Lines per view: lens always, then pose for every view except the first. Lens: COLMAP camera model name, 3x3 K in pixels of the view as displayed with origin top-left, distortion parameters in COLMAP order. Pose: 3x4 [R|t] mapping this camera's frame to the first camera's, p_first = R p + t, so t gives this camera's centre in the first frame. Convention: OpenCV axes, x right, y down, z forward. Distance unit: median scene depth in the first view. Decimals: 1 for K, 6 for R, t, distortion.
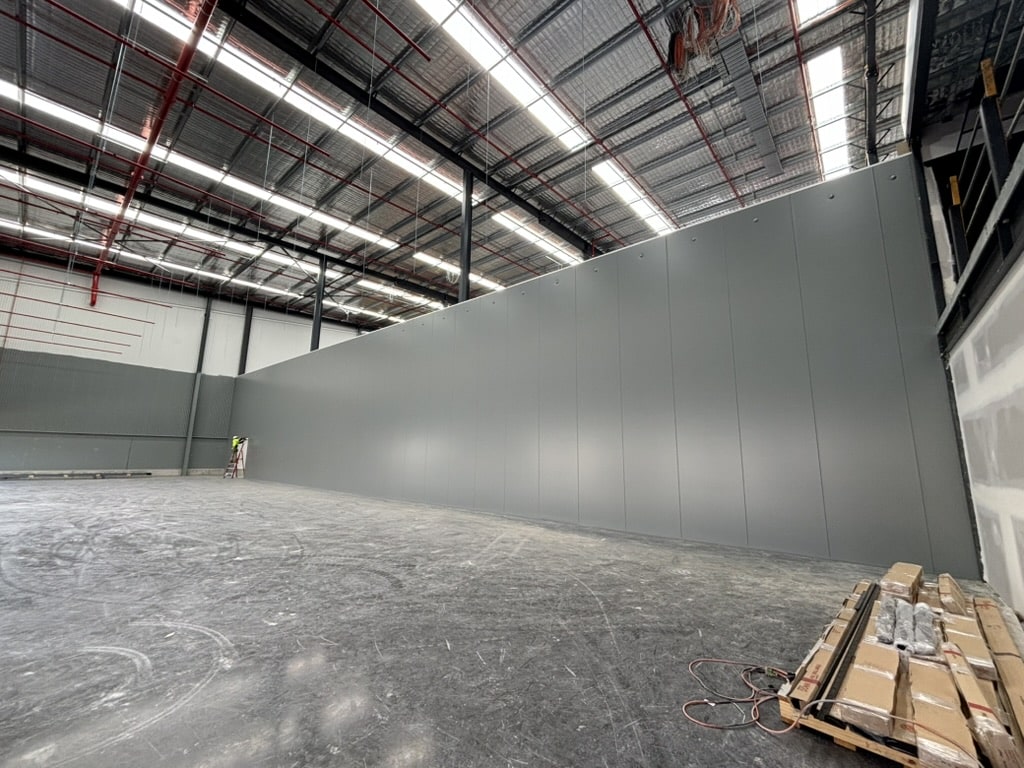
lens RADIAL K [[412.5, 0, 510.0], [0, 412.5, 383.5], [0, 0, 1]] dist [-0.000611, 0.000807]
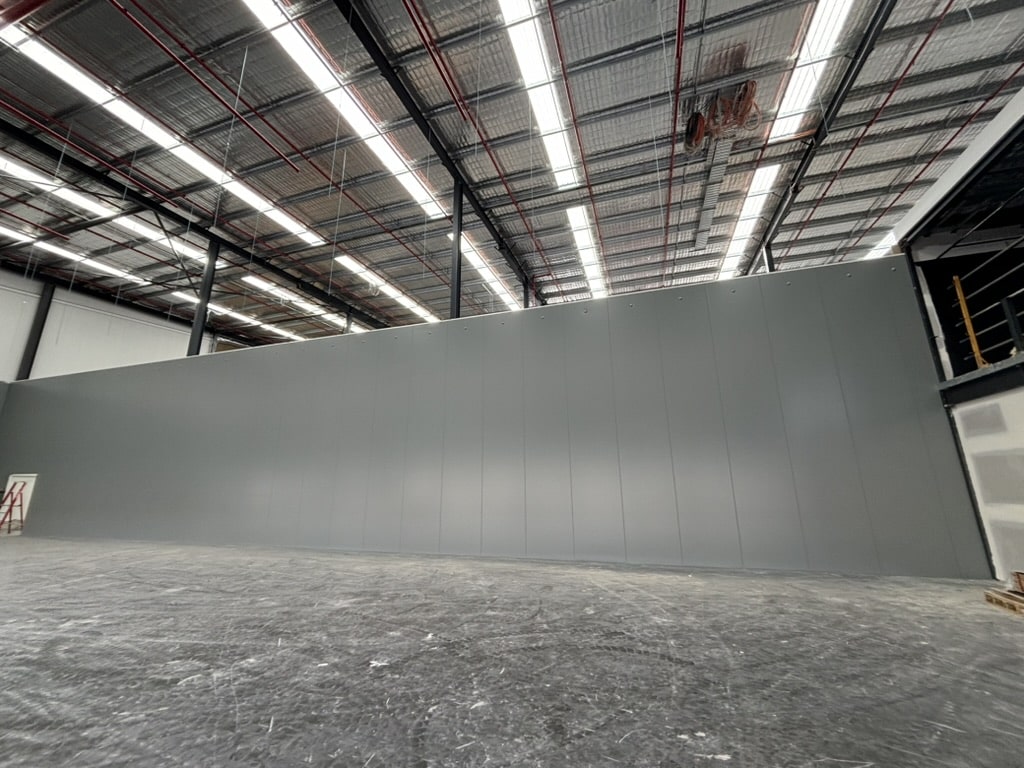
lens RADIAL K [[412.5, 0, 510.7], [0, 412.5, 383.4], [0, 0, 1]] dist [-0.000611, 0.000807]
pose [[0.923849, 0.073814, 0.375572, -0.262232], [-0.044407, 0.995273, -0.086374, 0.012763], [-0.380172, 0.063118, 0.922760, 0.105842]]
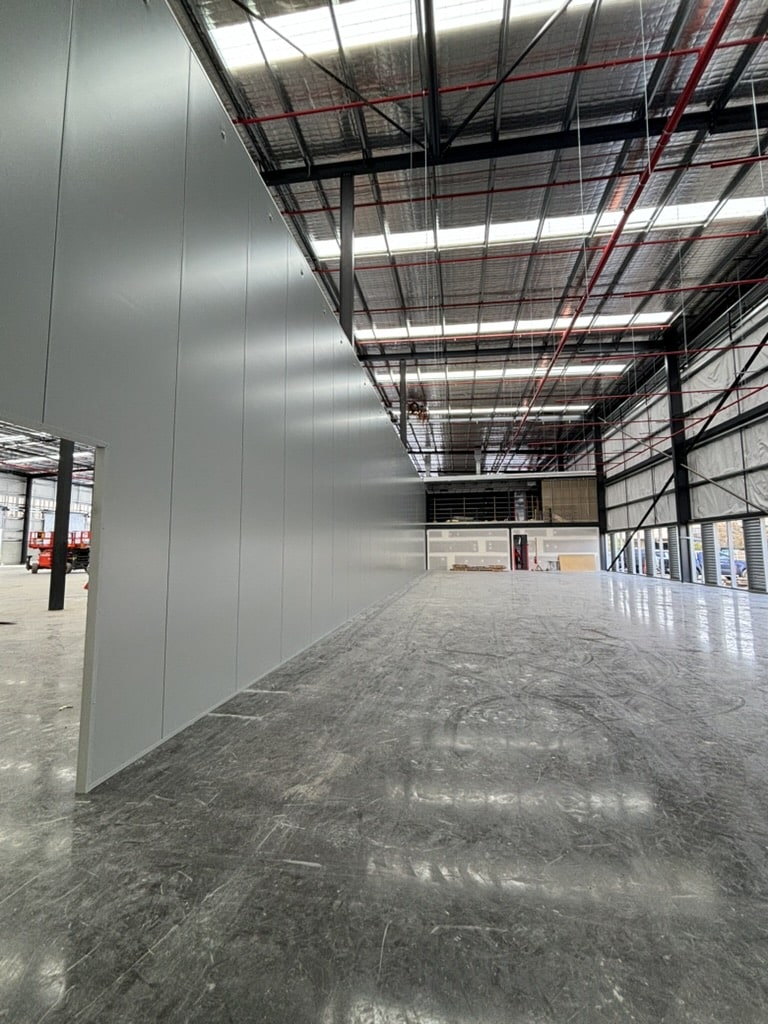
lens RADIAL K [[412.5, 0, 383.7], [0, 412.5, 509.1], [0, 0, 1]] dist [-0.000611, 0.000807]
pose [[-0.508567, 0.067143, 0.858401, -1.107365], [-0.145417, 0.975936, -0.162491, 0.213472], [-0.848654, -0.207463, -0.486565, 1.415303]]
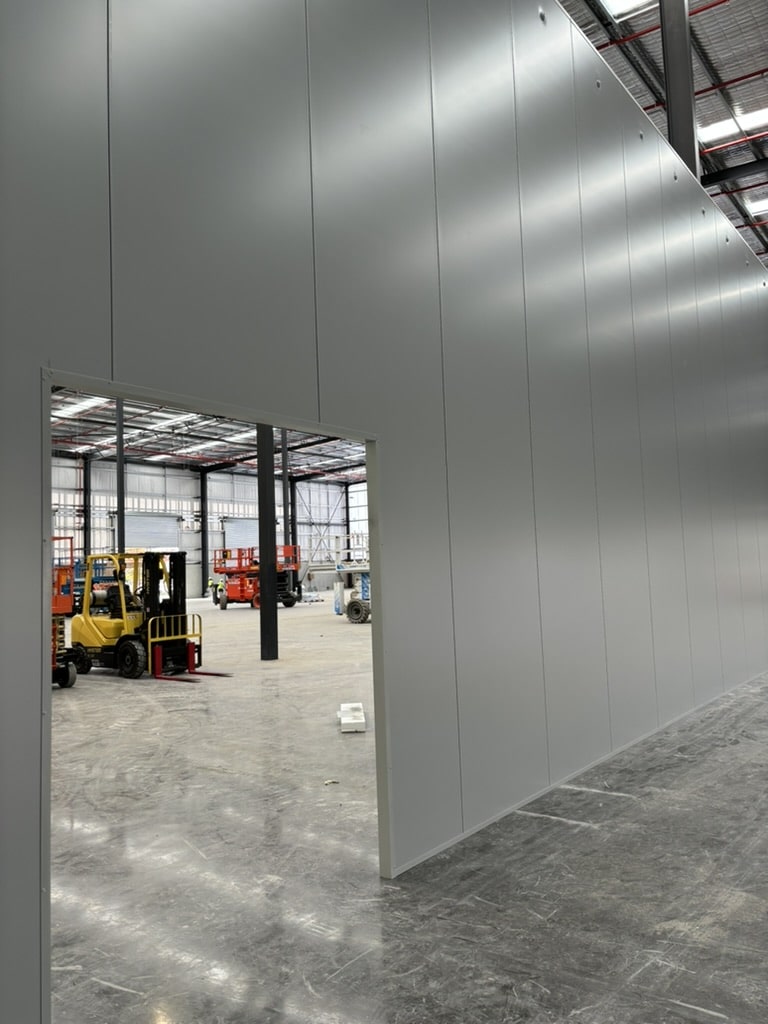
lens RADIAL K [[768.9, 0, 388.6], [0, 768.9, 506.5], [0, 0, 1]] dist [0.055632, -0.048656]
pose [[-0.059104, 0.066835, 0.996012, -1.147716], [-0.129680, 0.988787, -0.074045, 0.216454], [-0.989793, -0.133539, -0.049775, 1.440057]]
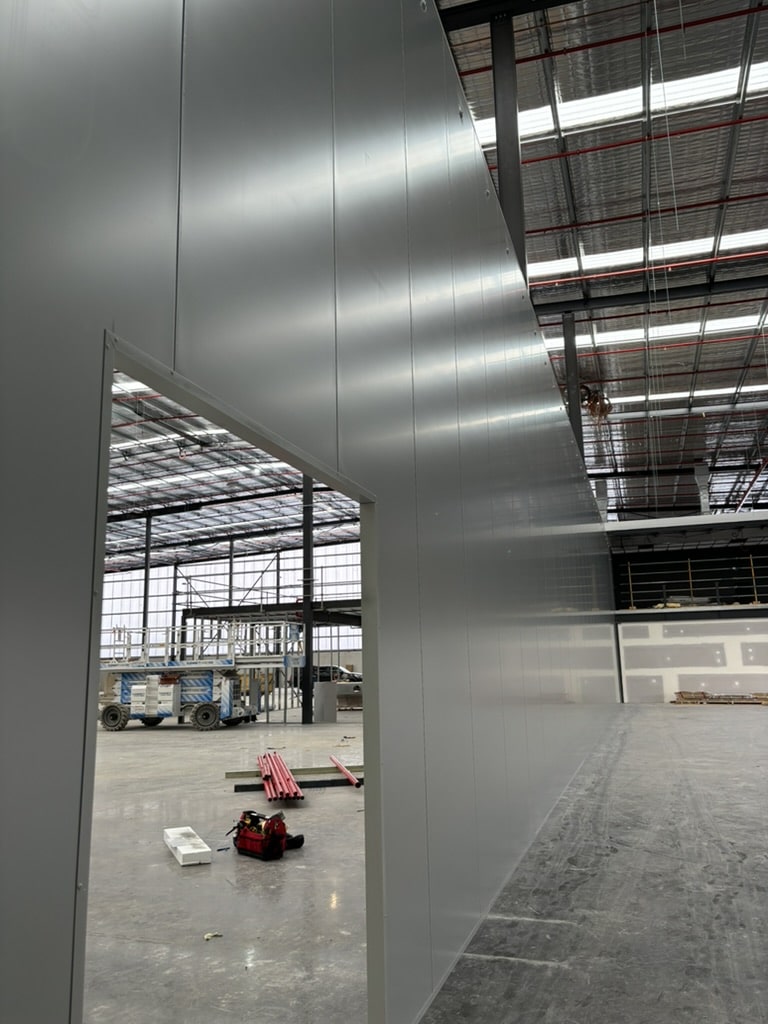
lens RADIAL K [[768.9, 0, 385.0], [0, 768.9, 510.2], [0, 0, 1]] dist [0.055632, -0.048656]
pose [[-0.380408, 0.172809, 0.908530, -1.092972], [-0.137278, 0.960953, -0.240259, 0.228989], [-0.914573, -0.216117, -0.341831, 1.501622]]
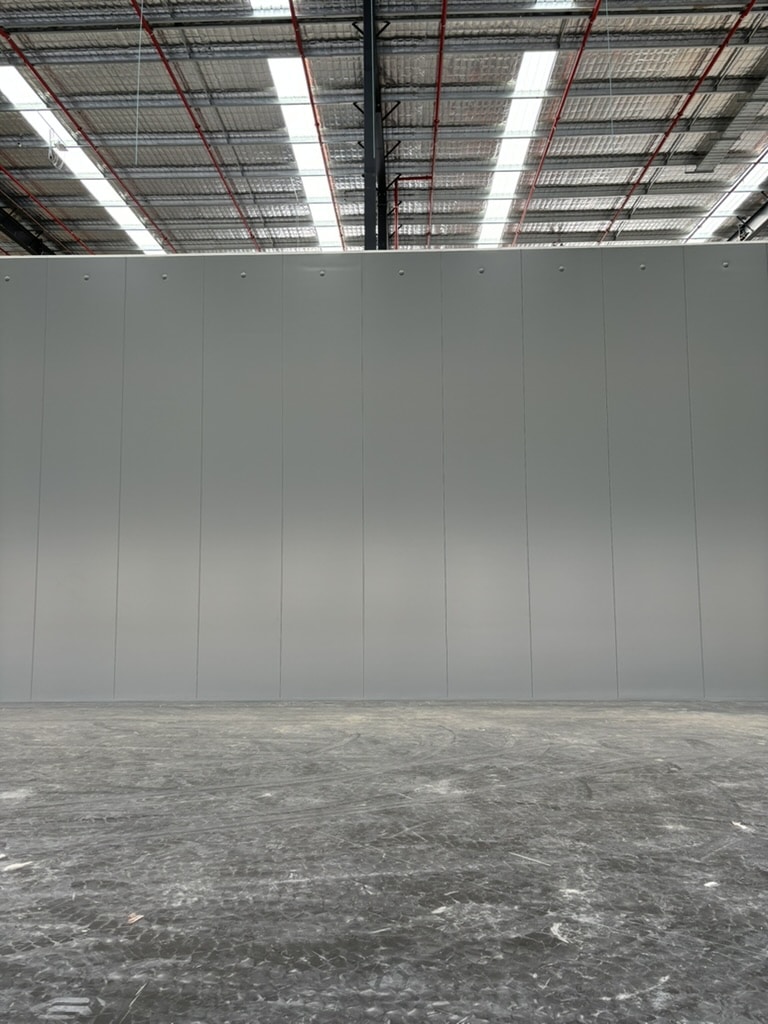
lens RADIAL K [[768.9, 0, 383.5], [0, 768.9, 507.0], [0, 0, 1]] dist [0.055632, -0.048656]
pose [[0.776922, 0.041624, 0.628220, -0.495243], [-0.087214, 0.995308, 0.041912, 0.034828], [-0.623527, -0.087352, 0.776906, 0.250091]]
